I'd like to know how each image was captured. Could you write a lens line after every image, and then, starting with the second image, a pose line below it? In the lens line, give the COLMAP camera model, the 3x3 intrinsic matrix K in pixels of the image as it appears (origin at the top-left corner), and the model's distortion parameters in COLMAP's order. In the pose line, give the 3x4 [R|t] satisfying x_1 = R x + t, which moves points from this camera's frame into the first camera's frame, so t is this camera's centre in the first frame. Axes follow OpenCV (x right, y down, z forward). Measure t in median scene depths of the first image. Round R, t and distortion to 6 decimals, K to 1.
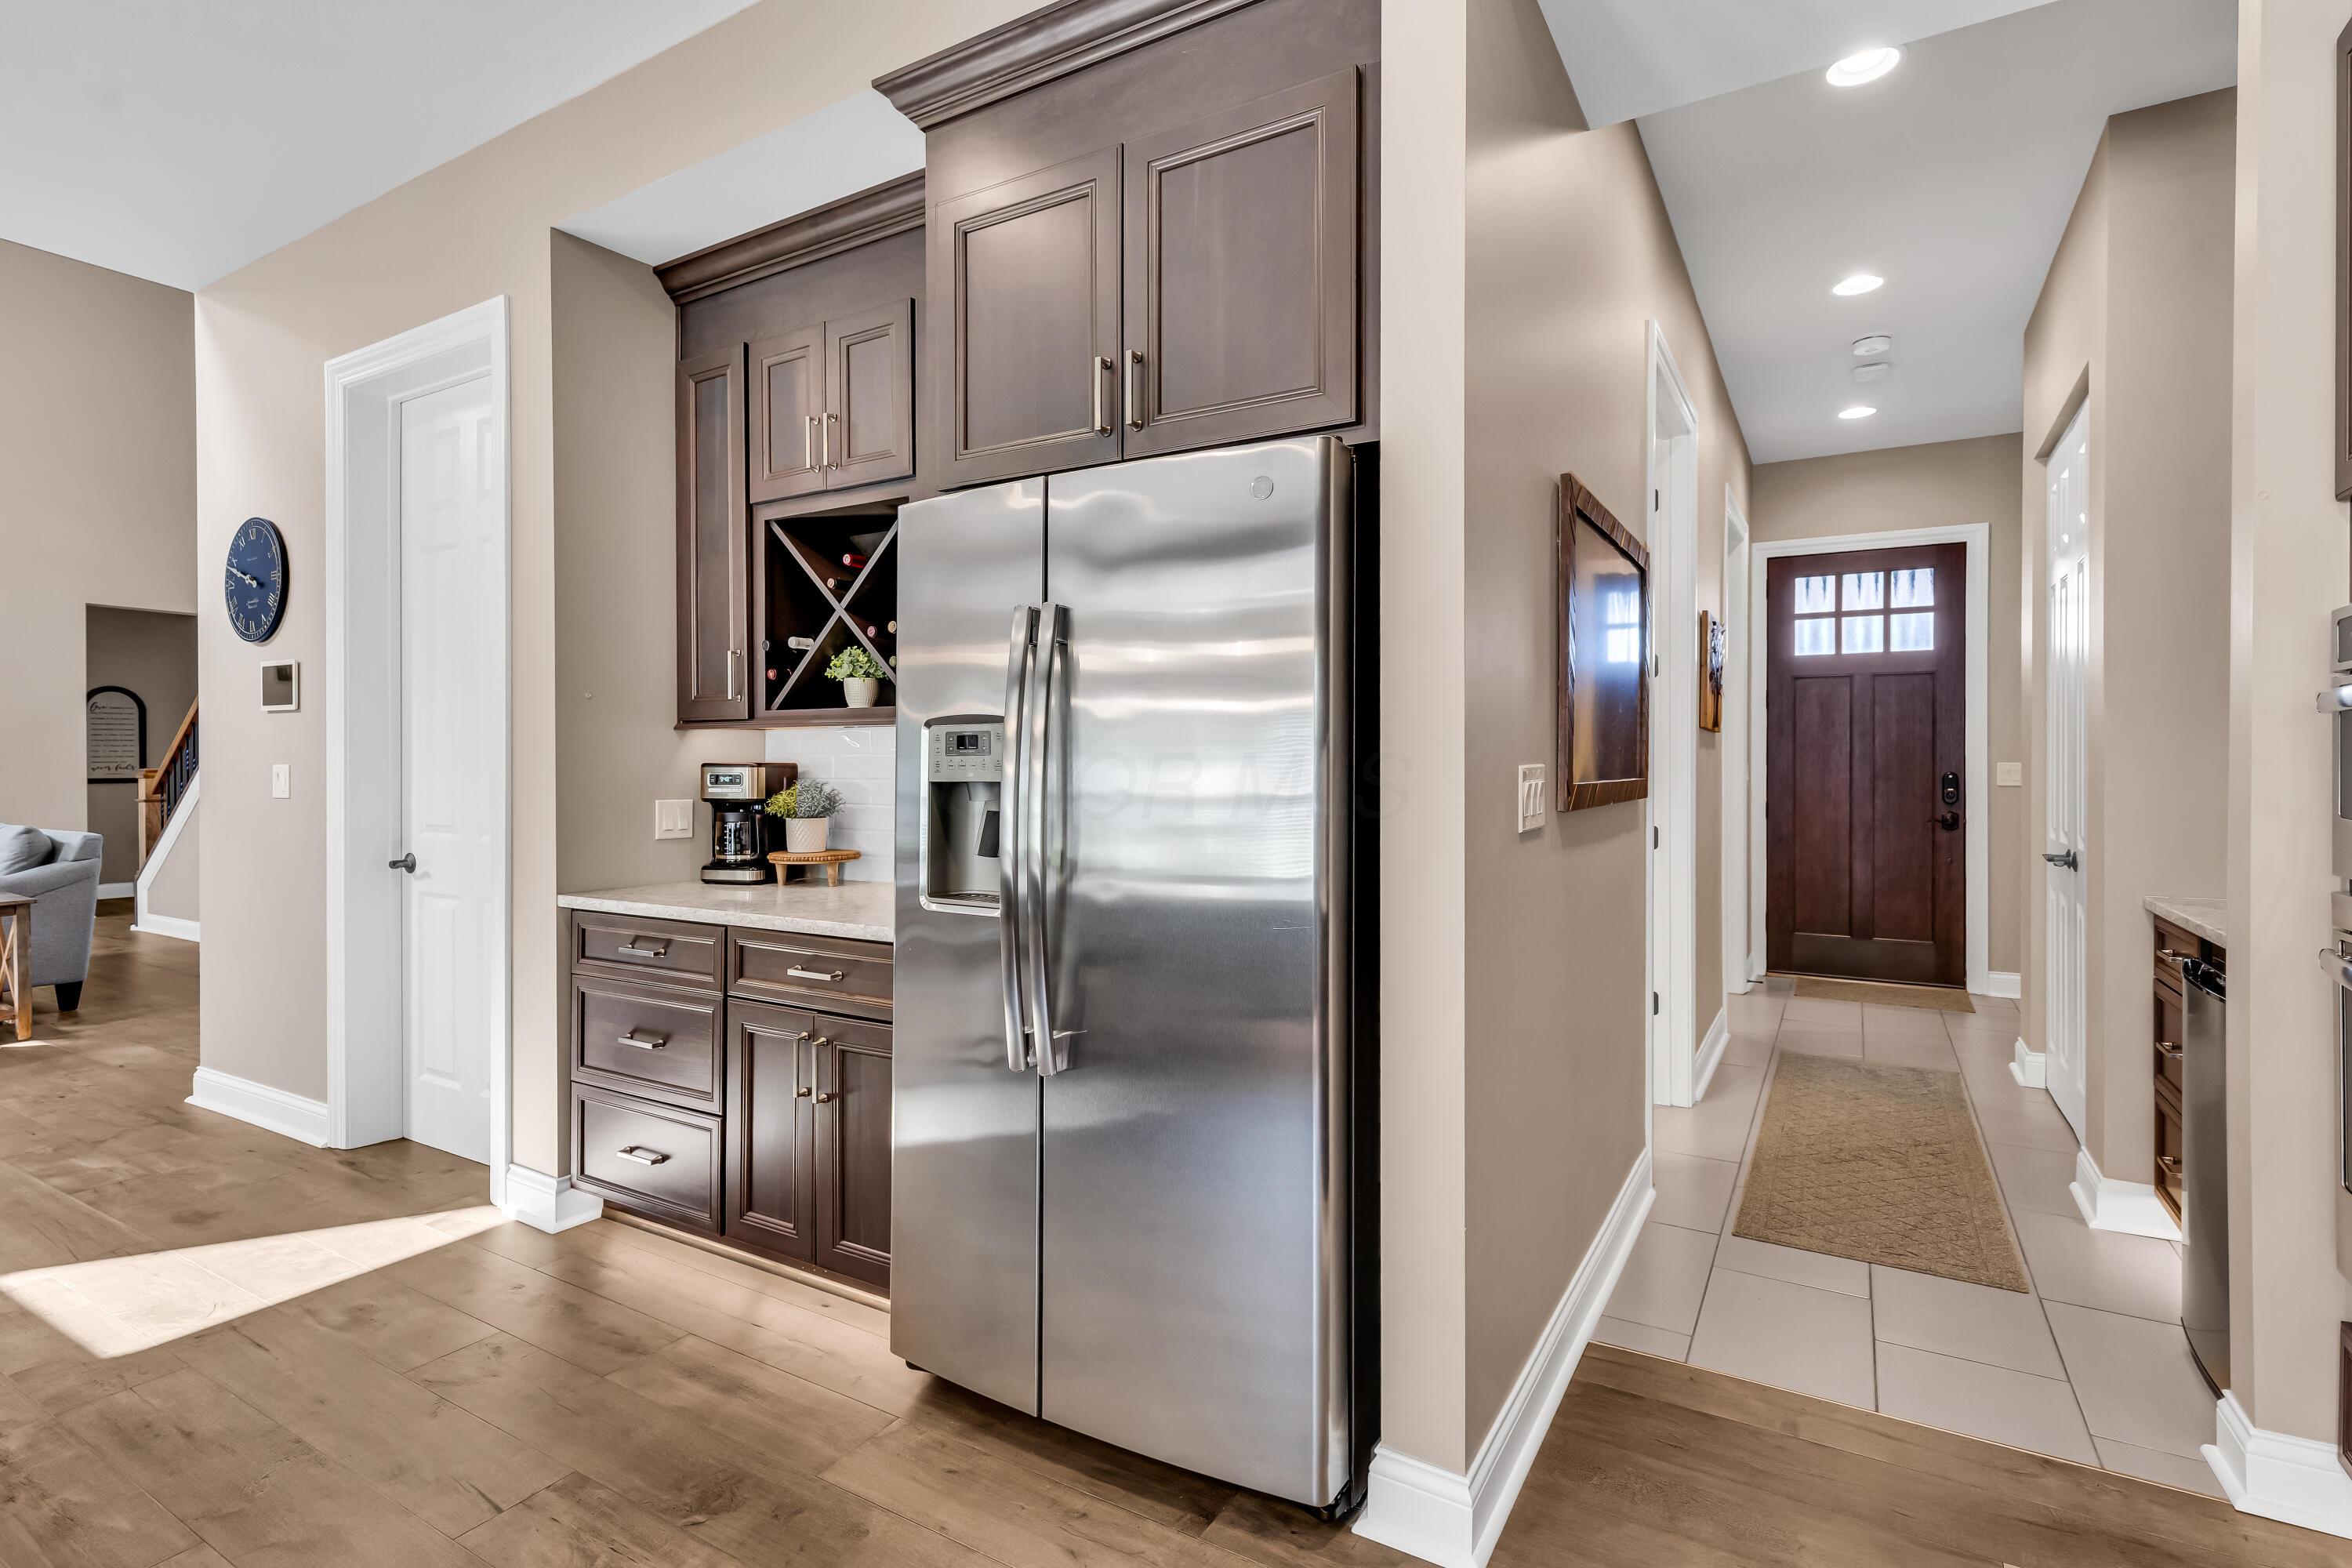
lens RADIAL K [[1078.8, 0, 1179.9], [0, 1078.8, 769.3], [0, 0, 1]] dist [0.004486, 0.000525]
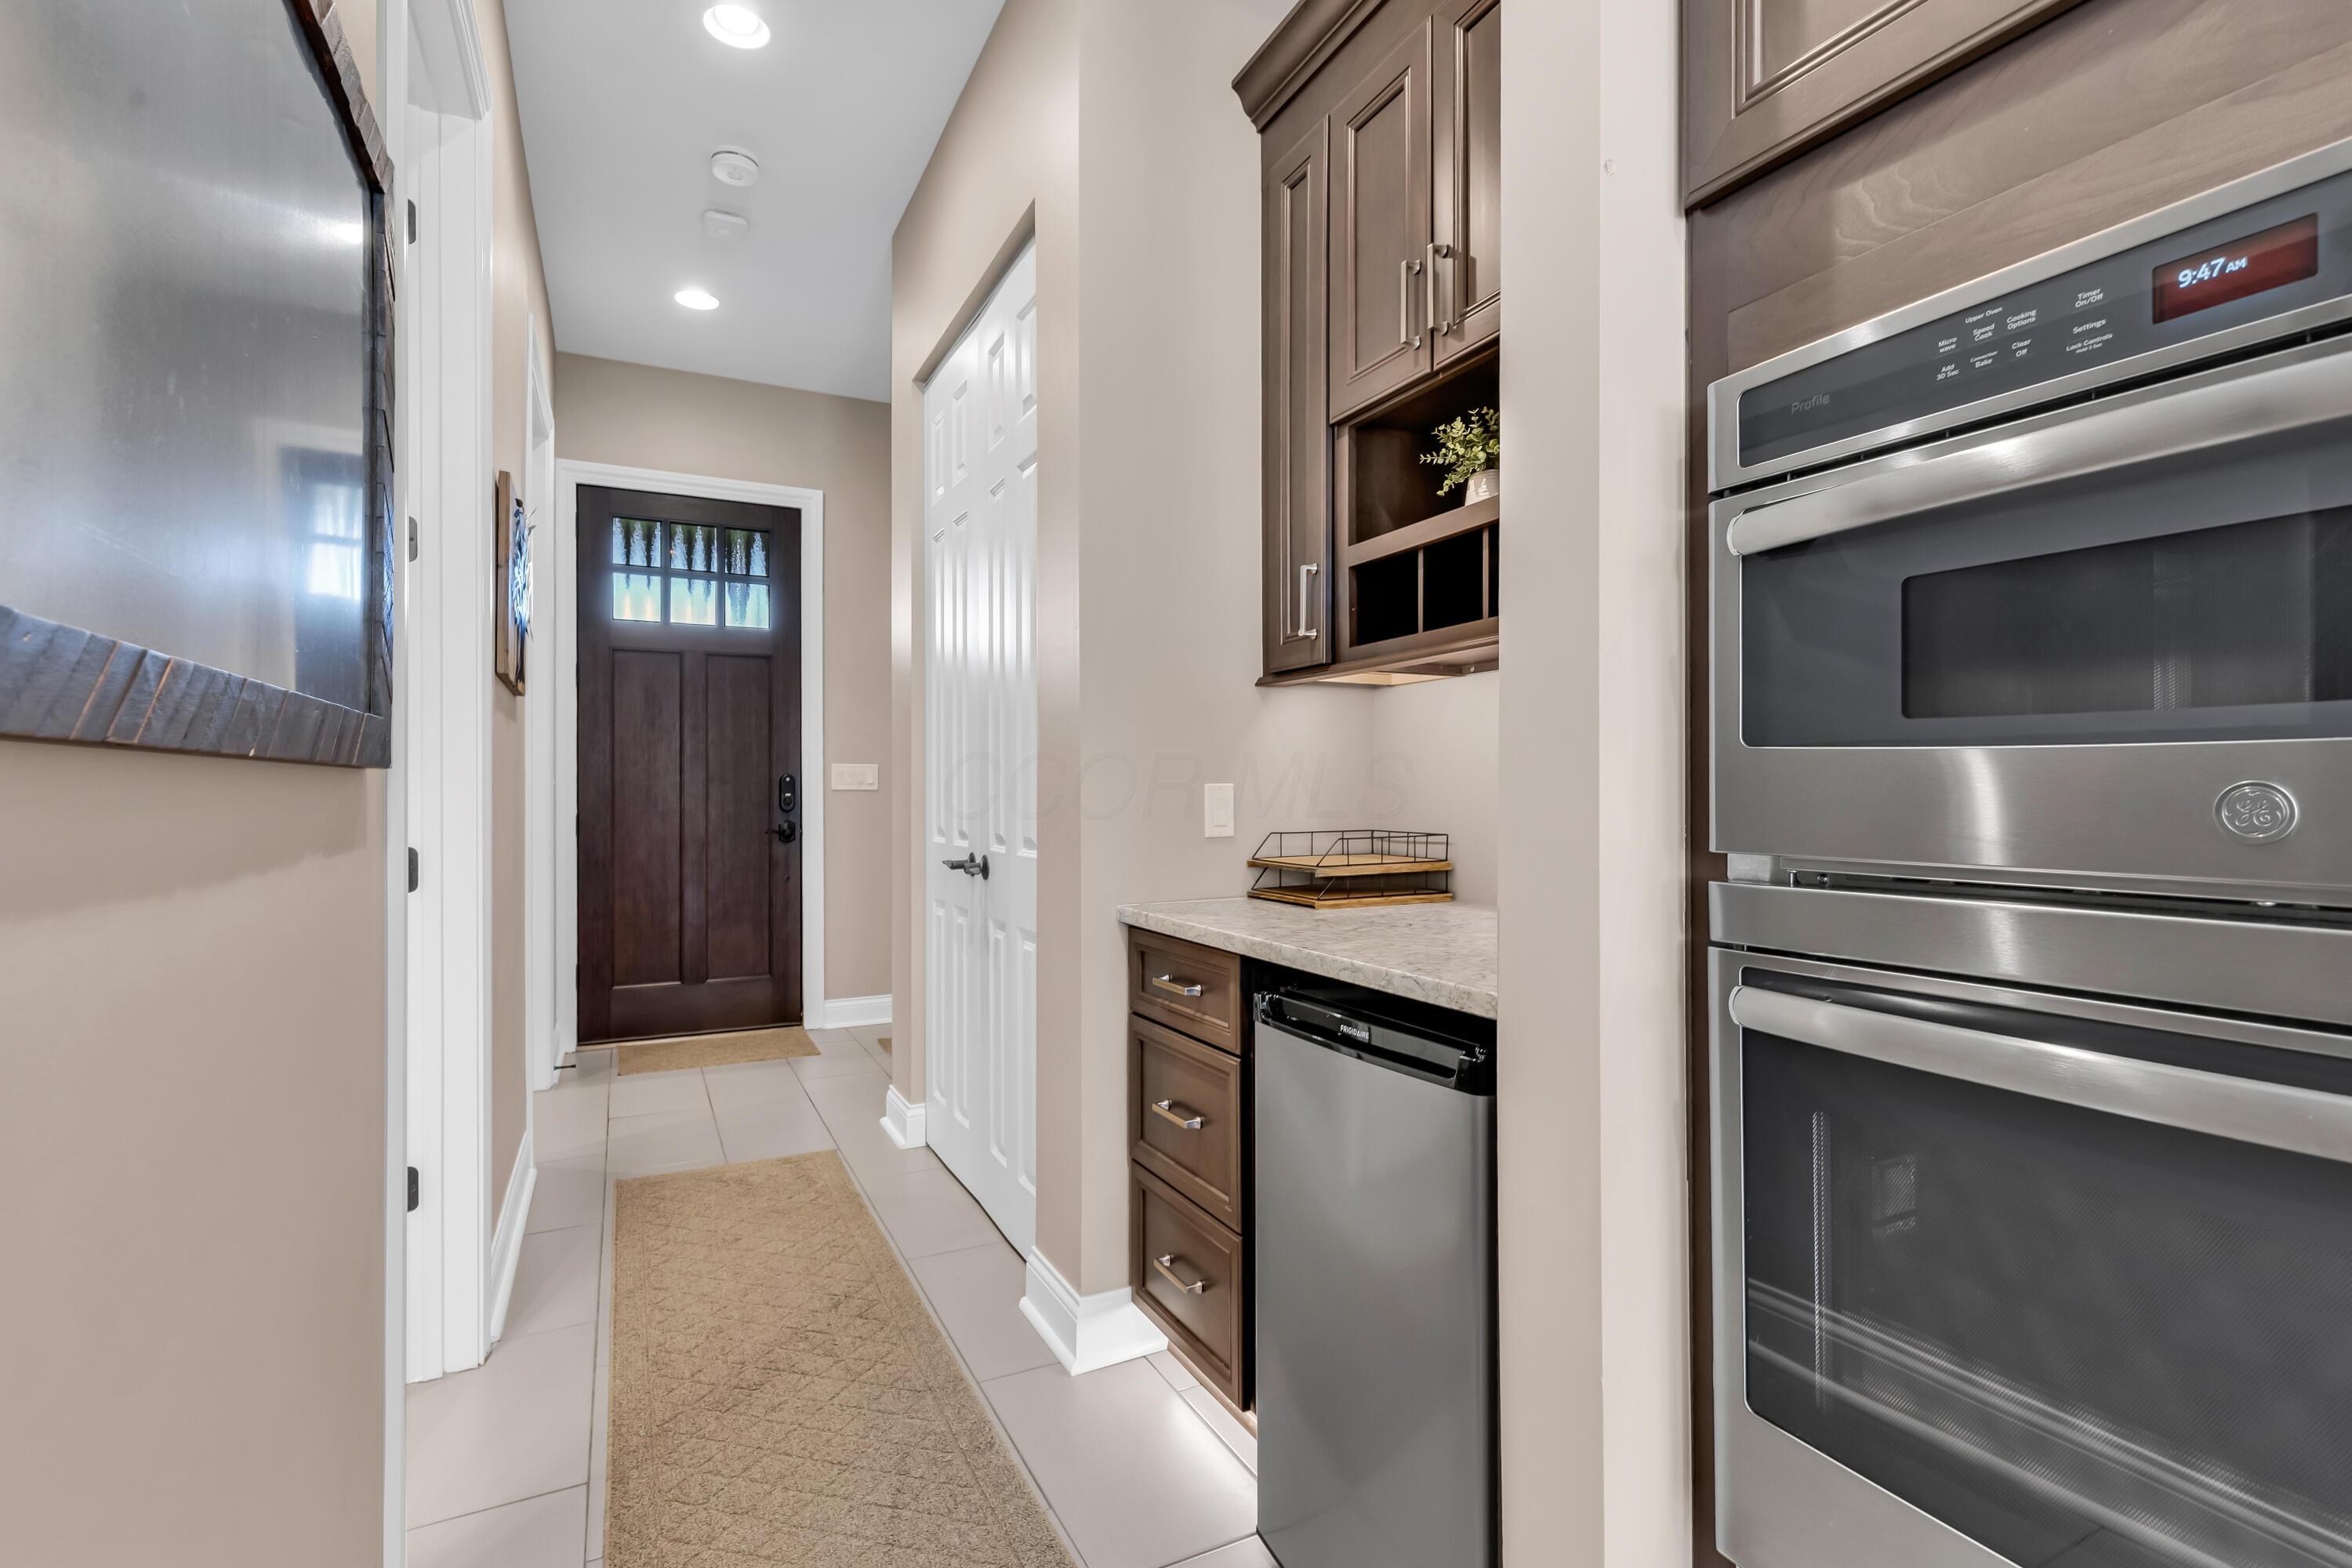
lens RADIAL K [[1098.9, 0, 1117.5], [0, 1098.9, 784.4], [0, 0, 1]] dist [0.011845, 0.000020]
pose [[0.553601, 0.003153, 0.832776, 0.136089], [0.007871, 0.999928, -0.009018, 0.021240], [-0.832745, 0.011547, 0.553536, 0.310096]]
